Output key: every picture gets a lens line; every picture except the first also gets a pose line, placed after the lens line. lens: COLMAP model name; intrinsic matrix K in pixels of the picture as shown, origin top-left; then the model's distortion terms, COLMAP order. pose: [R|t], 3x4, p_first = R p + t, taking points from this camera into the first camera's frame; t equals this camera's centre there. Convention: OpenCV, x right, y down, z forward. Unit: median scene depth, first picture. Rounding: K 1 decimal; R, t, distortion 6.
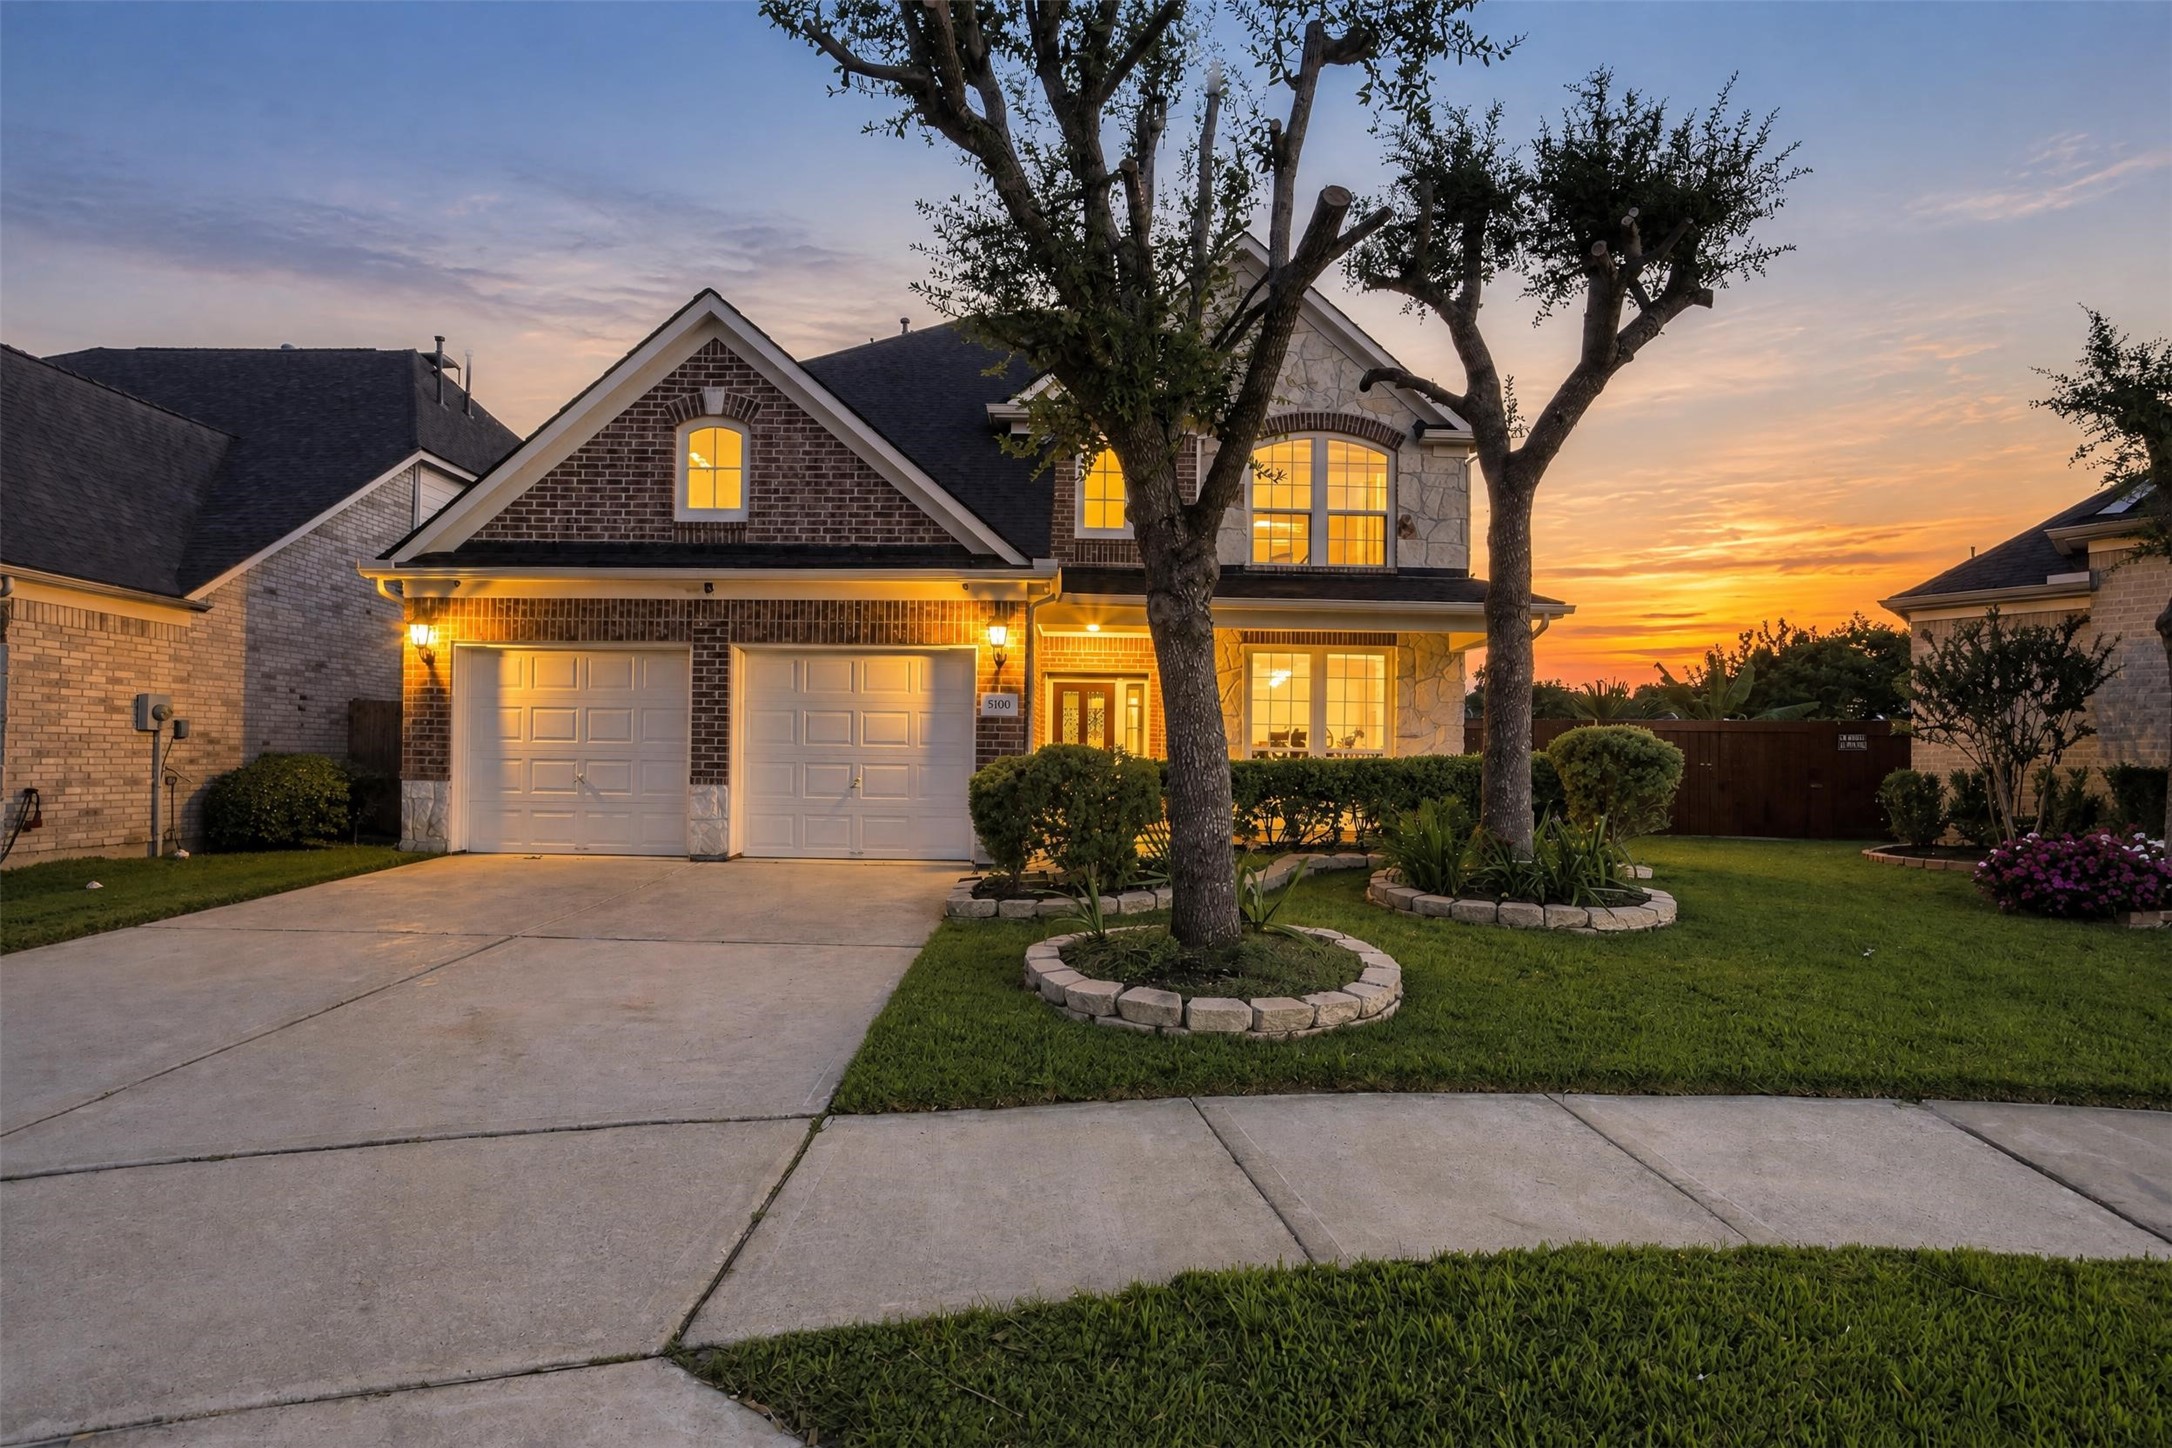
lens RADIAL K [[1000.3, 0, 1083.4], [0, 1000.3, 717.8], [0, 0, 1]] dist [-0.015136, -0.000183]
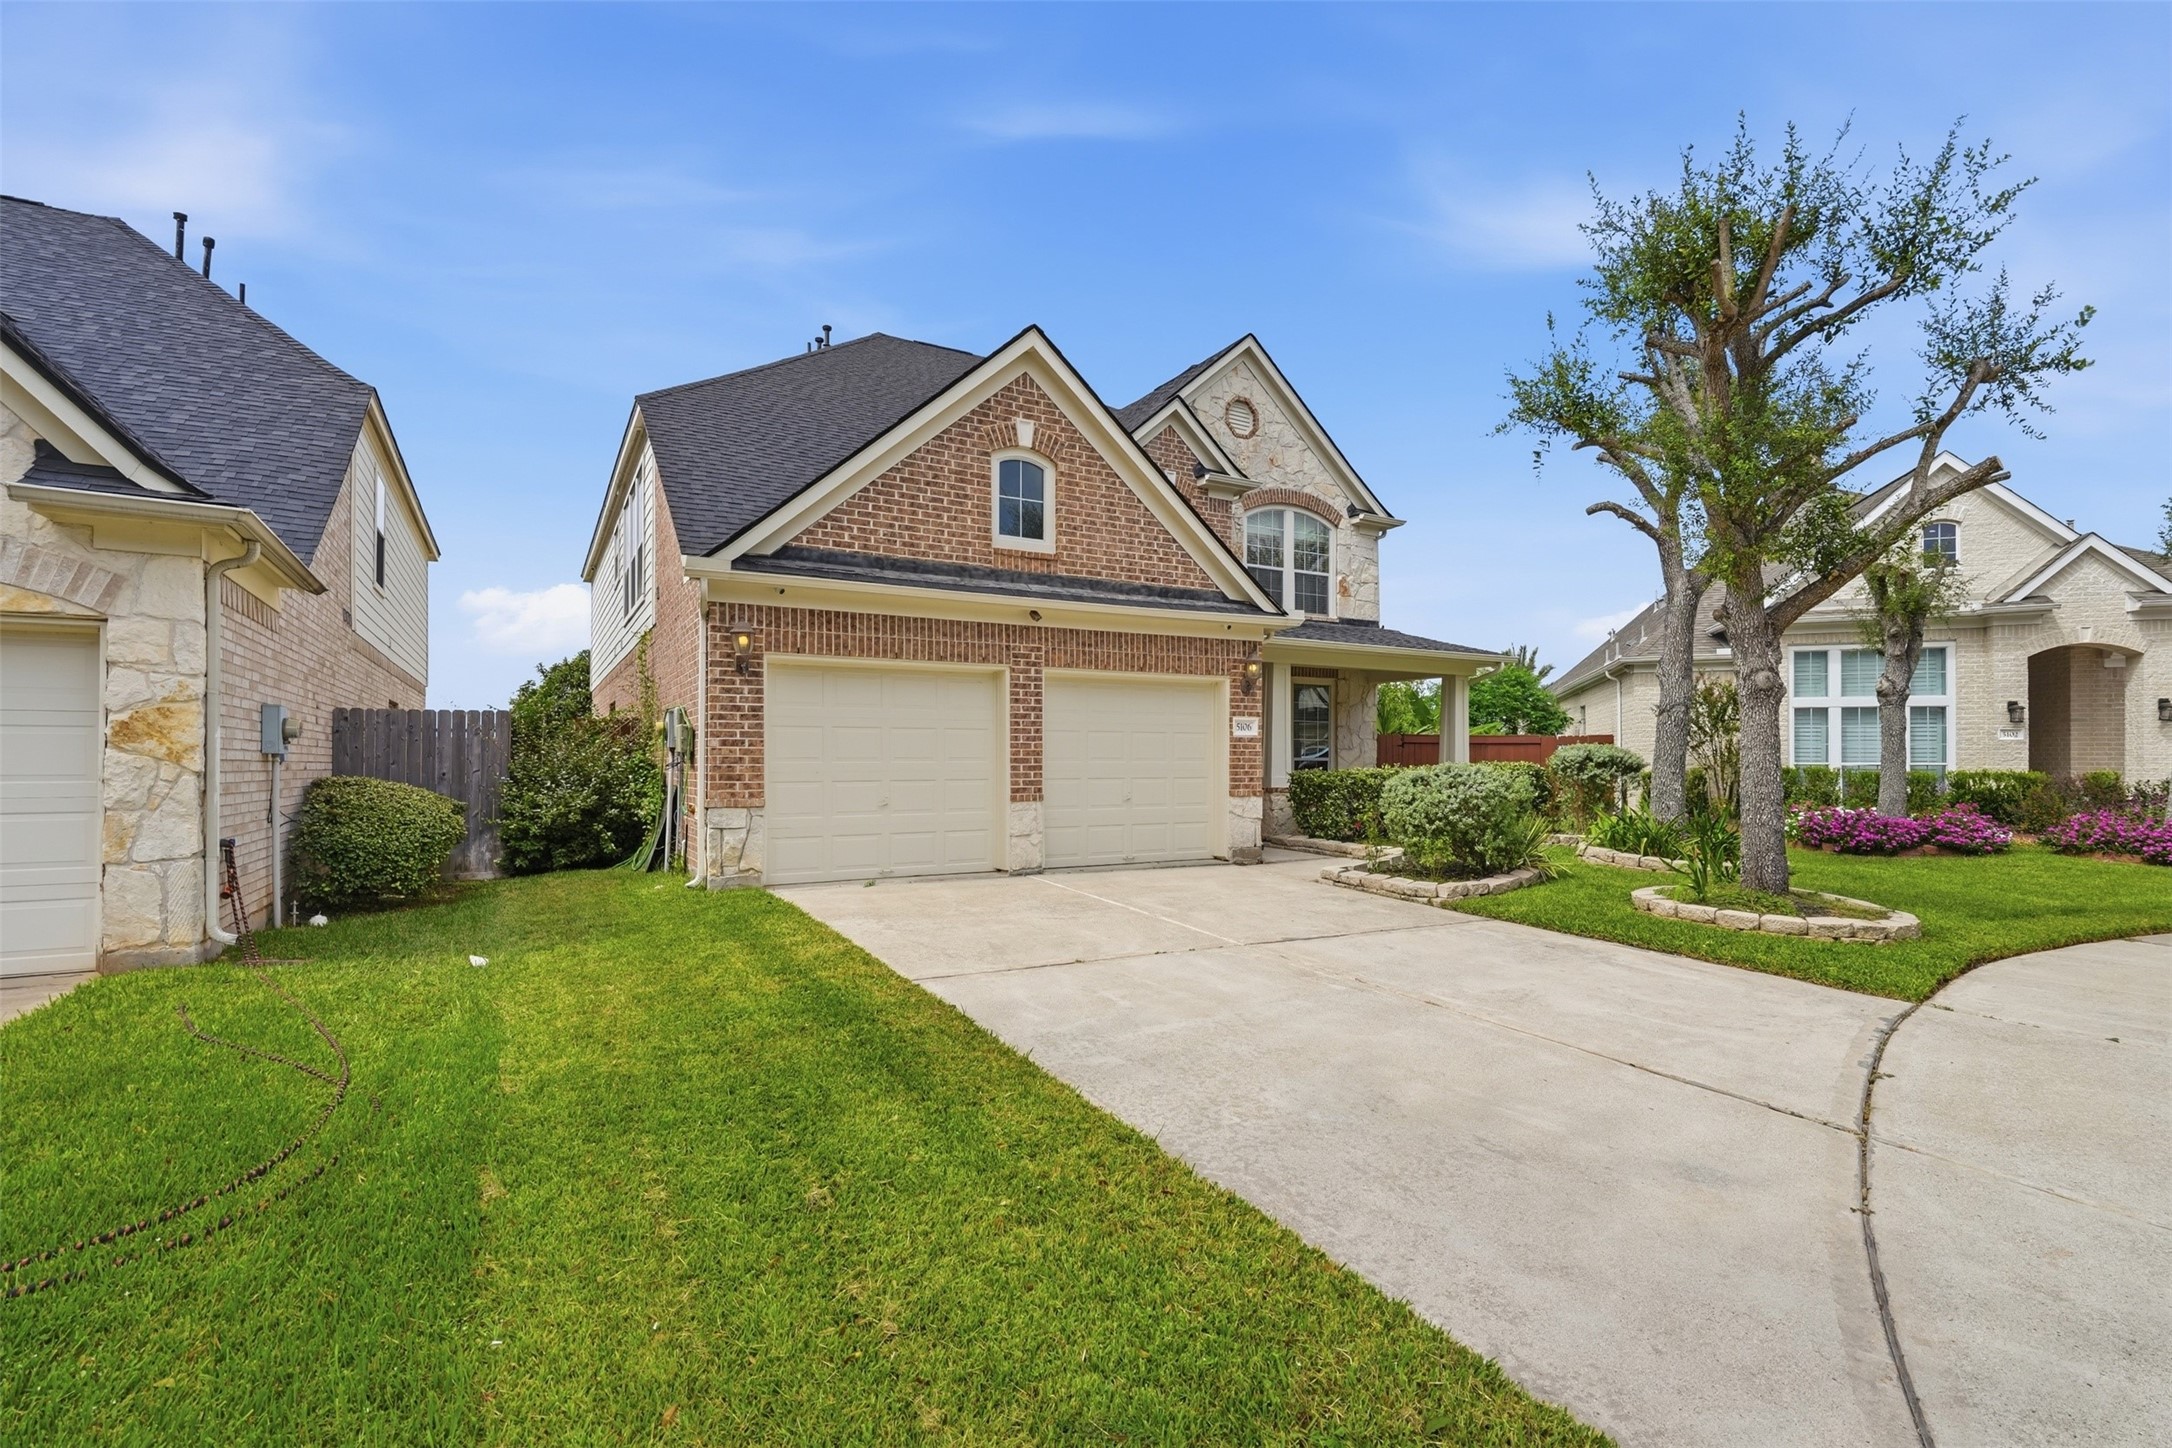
lens RADIAL K [[1000.3, 0, 1075.3], [0, 1000.3, 745.9], [0, 0, 1]] dist [-0.015136, -0.000183]
pose [[0.859604, -0.005659, 0.510930, -0.860989], [-0.012807, 0.999386, 0.032616, -0.026666], [-0.510801, -0.034580, 0.859003, 0.067129]]
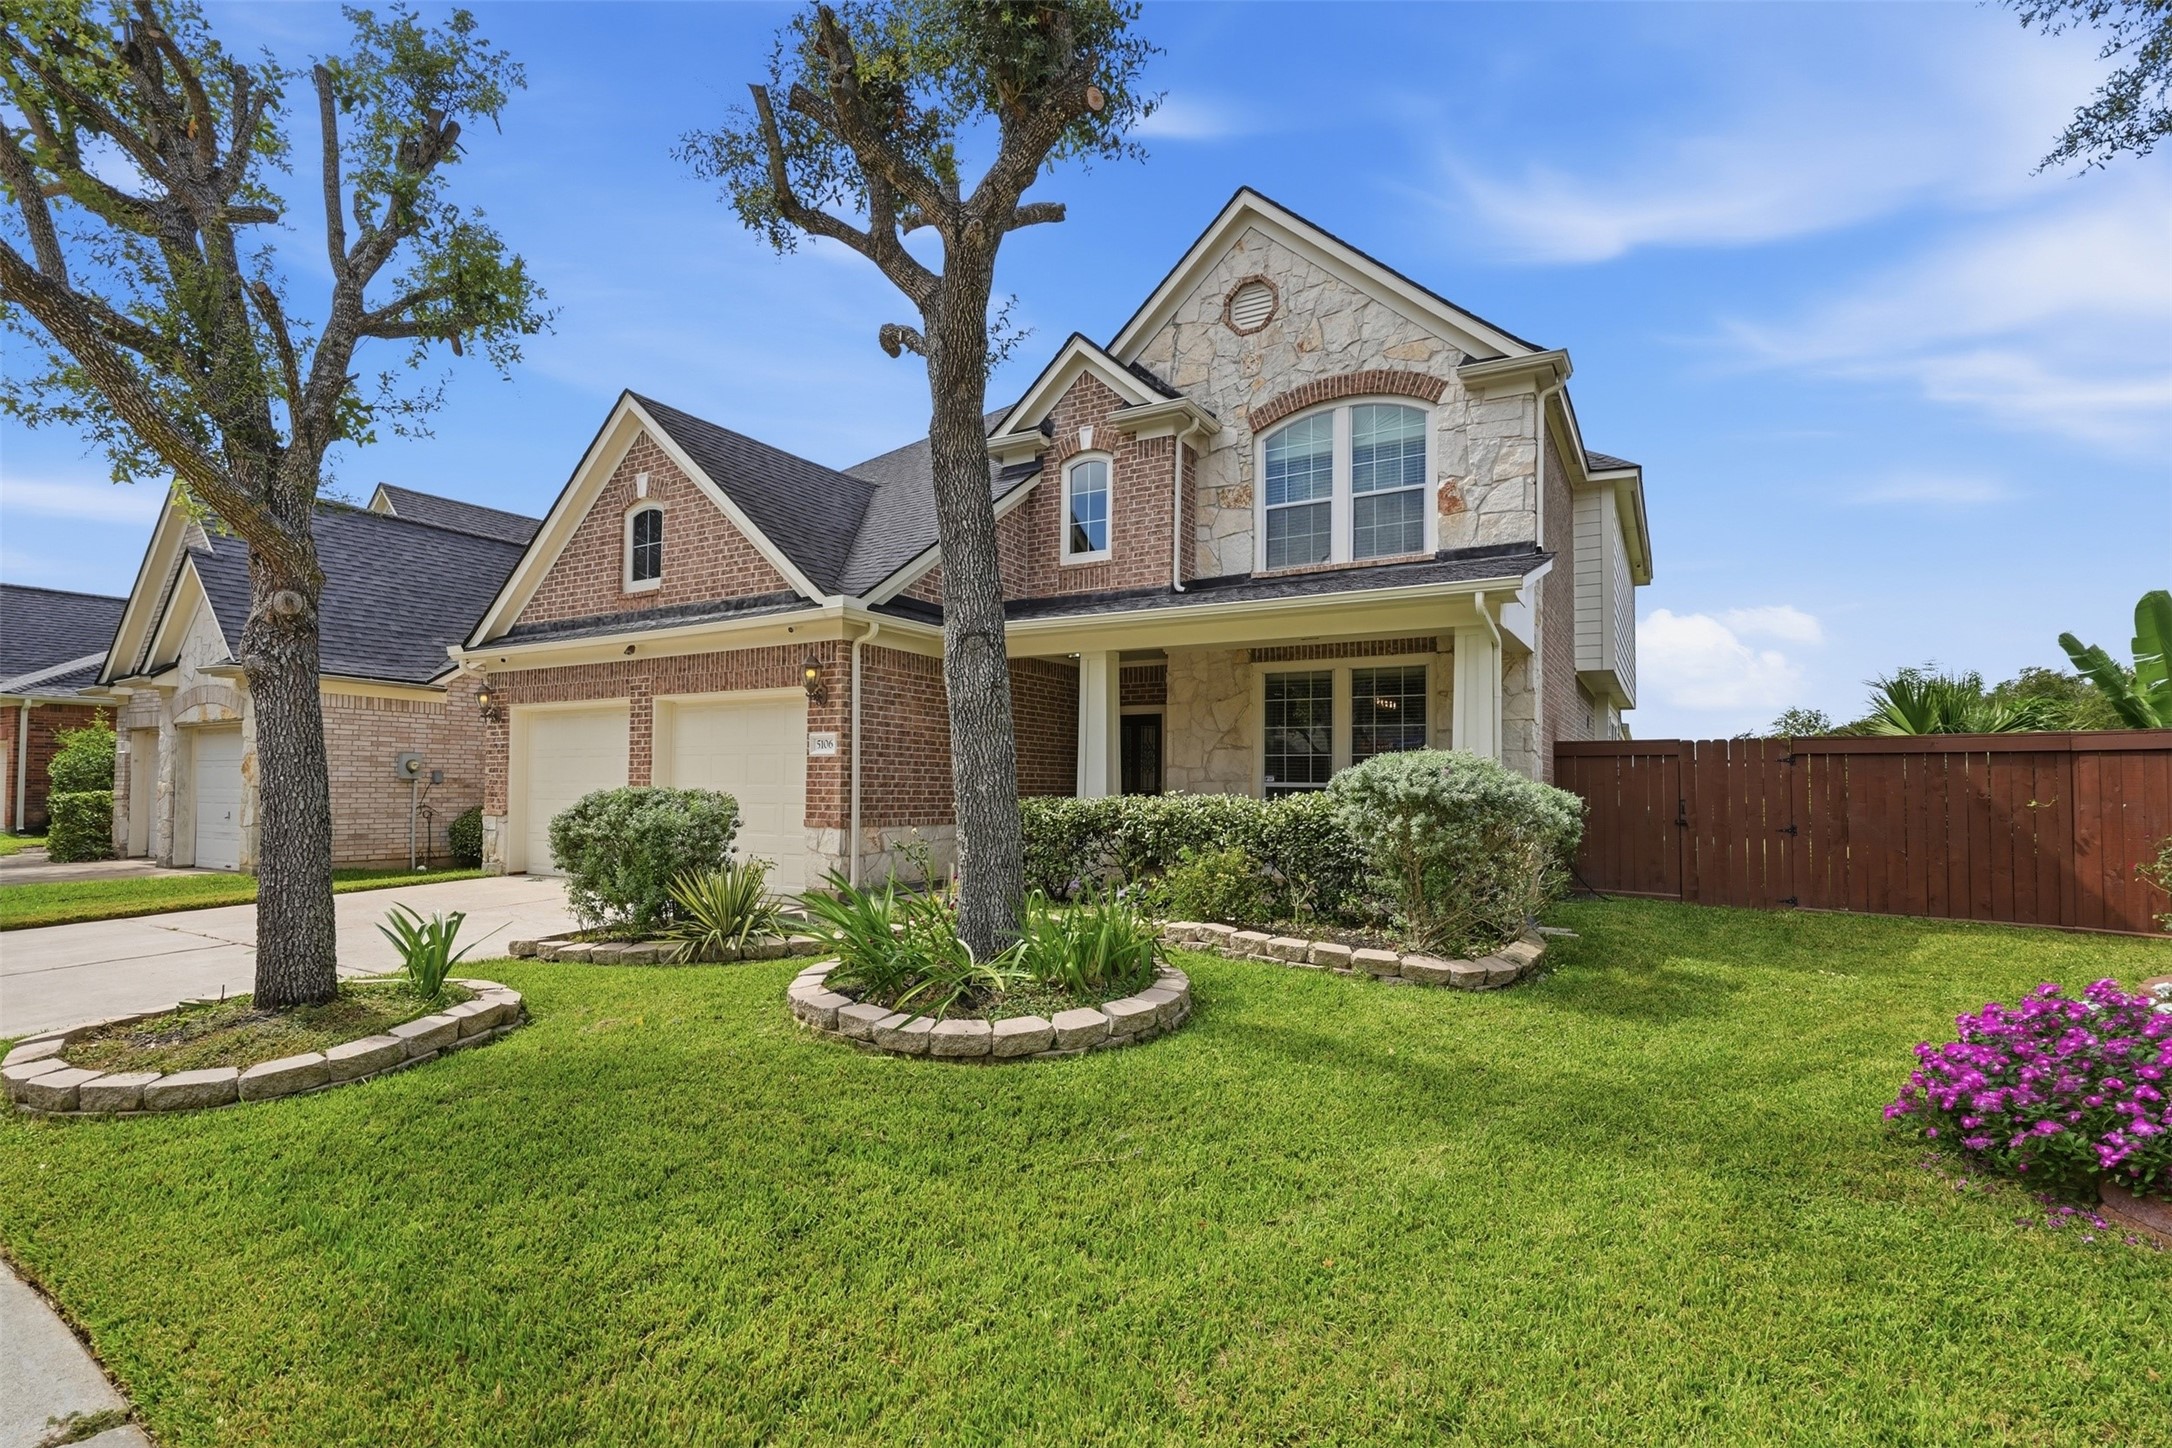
lens RADIAL K [[1000.3, 0, 1098.3], [0, 1000.3, 738.8], [0, 0, 1]] dist [-0.015136, -0.000183]
pose [[0.878060, -0.030705, -0.477565, 0.629582], [0.028921, 0.999520, -0.011089, 0.000564], [0.477676, -0.004075, 0.878526, 0.243640]]
